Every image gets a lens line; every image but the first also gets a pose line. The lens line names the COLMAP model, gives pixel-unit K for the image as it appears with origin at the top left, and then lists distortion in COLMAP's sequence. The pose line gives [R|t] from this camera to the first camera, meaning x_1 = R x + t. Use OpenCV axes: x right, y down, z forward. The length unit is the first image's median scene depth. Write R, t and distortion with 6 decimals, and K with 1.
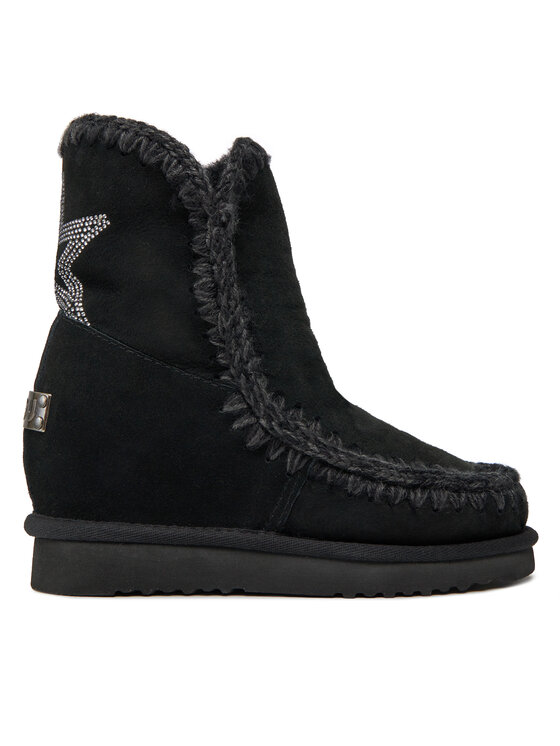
lens RADIAL K [[732.4, 0, 280.0], [0, 732.4, 373.0], [0, 0, 1]] dist [-0.083151, 0.001176]
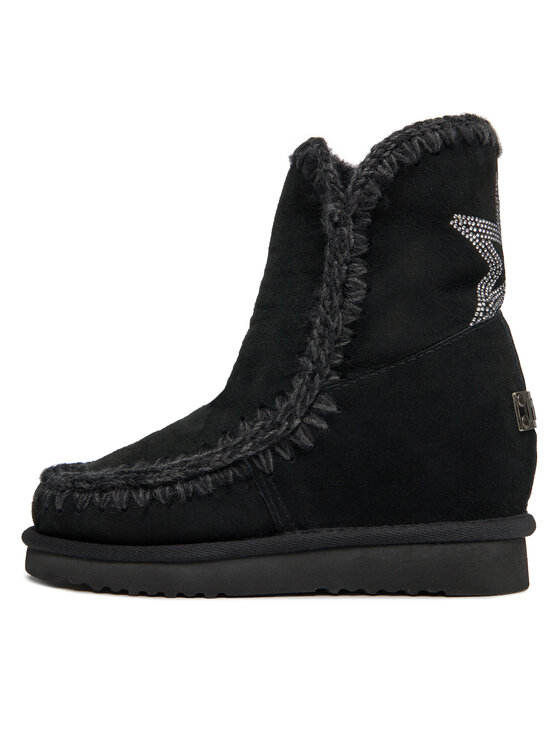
lens RADIAL K [[732.4, 0, 280.0], [0, 732.4, 373.0], [0, 0, 1]] dist [-0.083151, 0.001176]
pose [[0.678132, -0.193151, -0.709105, 0.725067], [0.193194, 0.977764, -0.081574, 0.083422], [0.709093, -0.081678, 0.700368, 0.306607]]
